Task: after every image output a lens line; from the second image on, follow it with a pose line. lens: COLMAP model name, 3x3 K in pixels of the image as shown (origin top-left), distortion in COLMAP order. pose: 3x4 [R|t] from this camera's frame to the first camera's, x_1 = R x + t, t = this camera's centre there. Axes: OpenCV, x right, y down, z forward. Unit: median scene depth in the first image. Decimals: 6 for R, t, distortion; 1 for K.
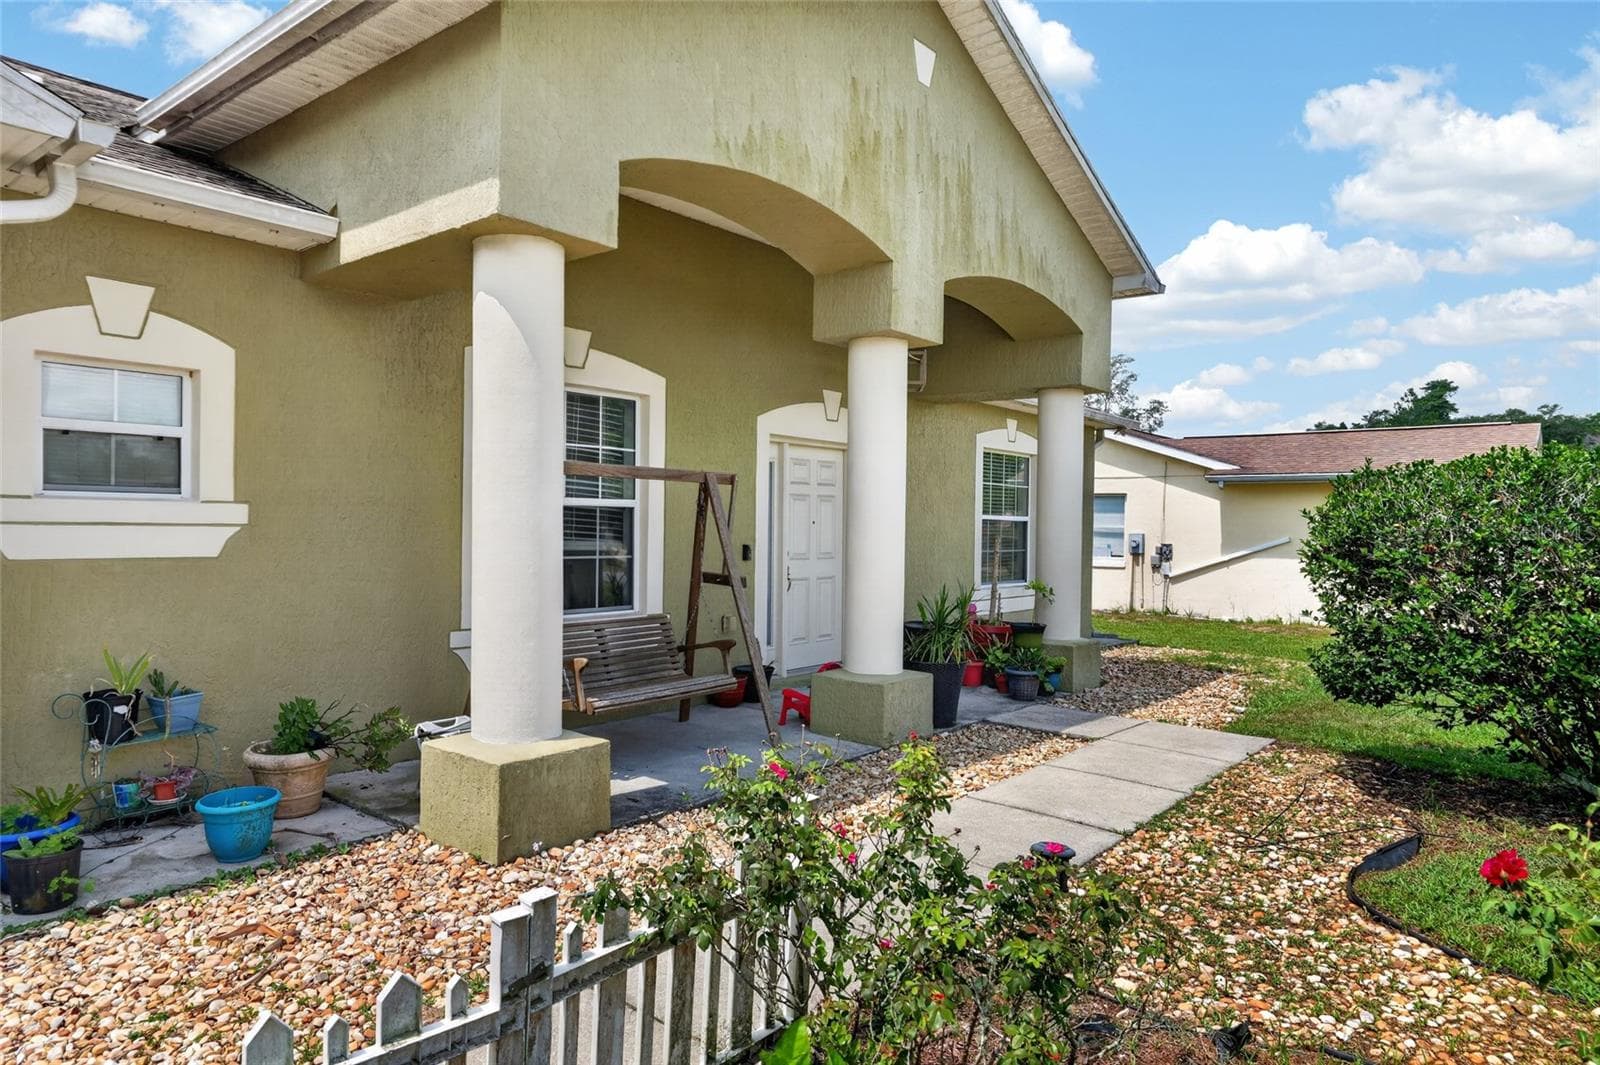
lens RADIAL K [[852.6, 0, 797.1], [0, 852.6, 541.7], [0, 0, 1]] dist [0.000060, -0.000088]
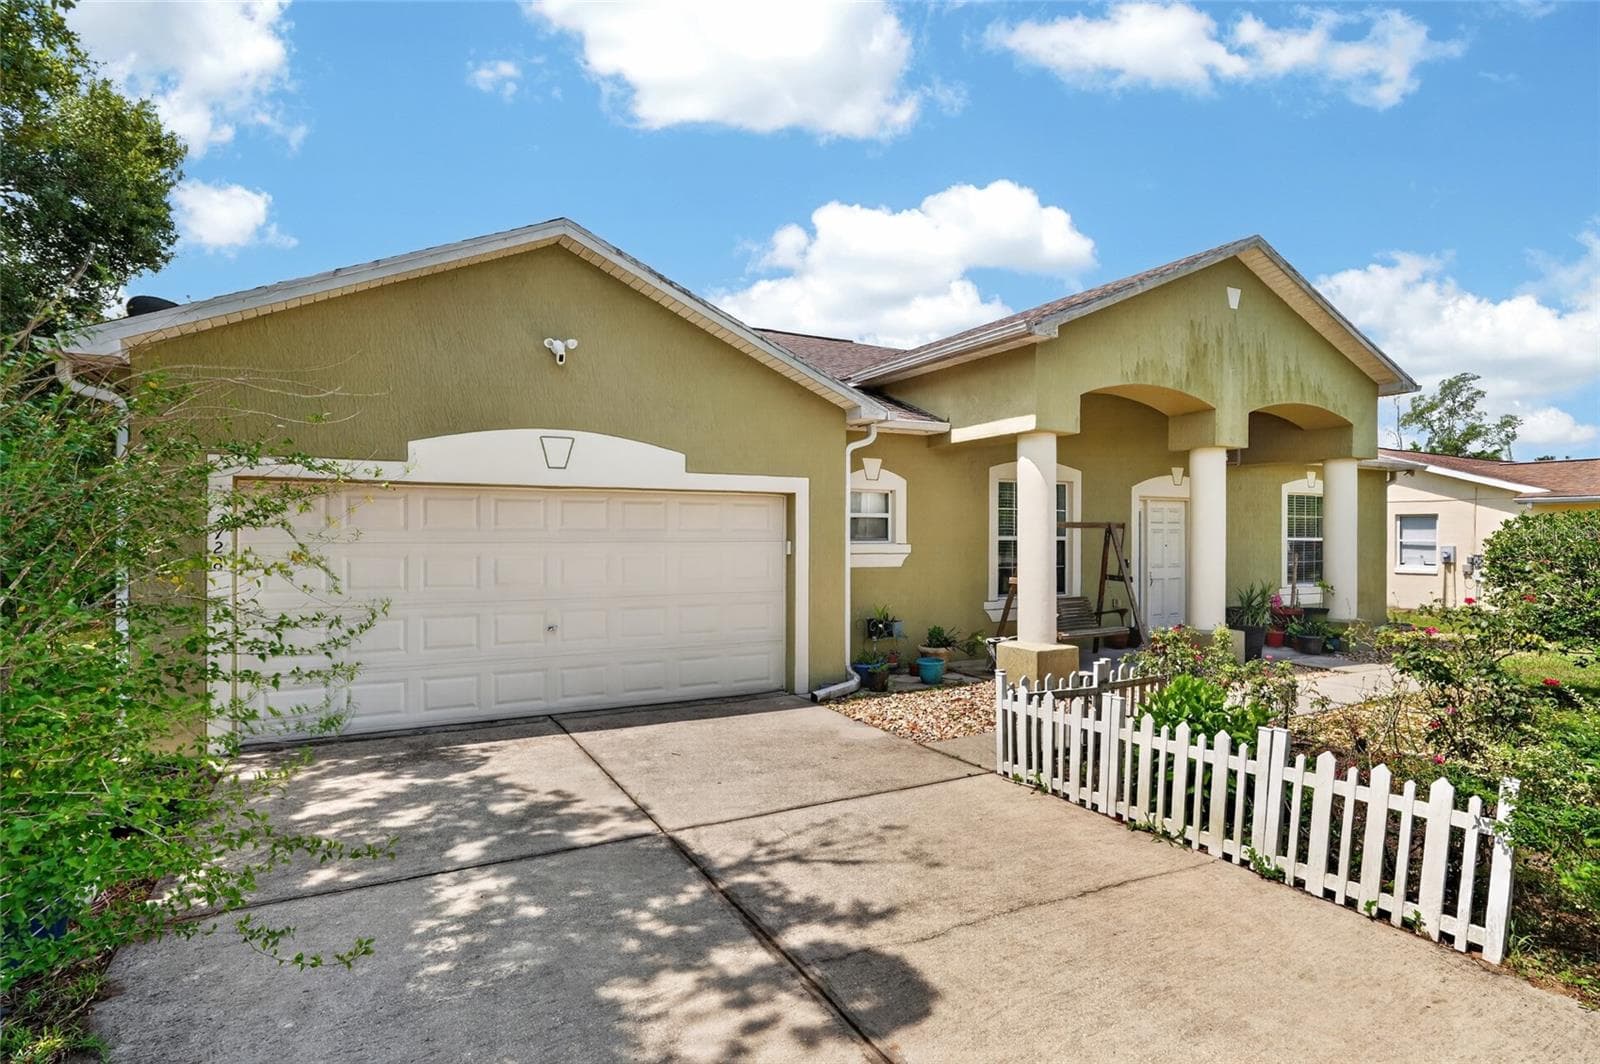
lens RADIAL K [[810.7, 0, 786.3], [0, 810.7, 541.1], [0, 0, 1]] dist [0.001043, 0.000409]
pose [[0.925860, -0.012236, -0.377668, -0.082225], [0.007875, 0.999883, -0.013088, -0.019388], [0.377784, 0.009143, 0.925849, -0.895009]]
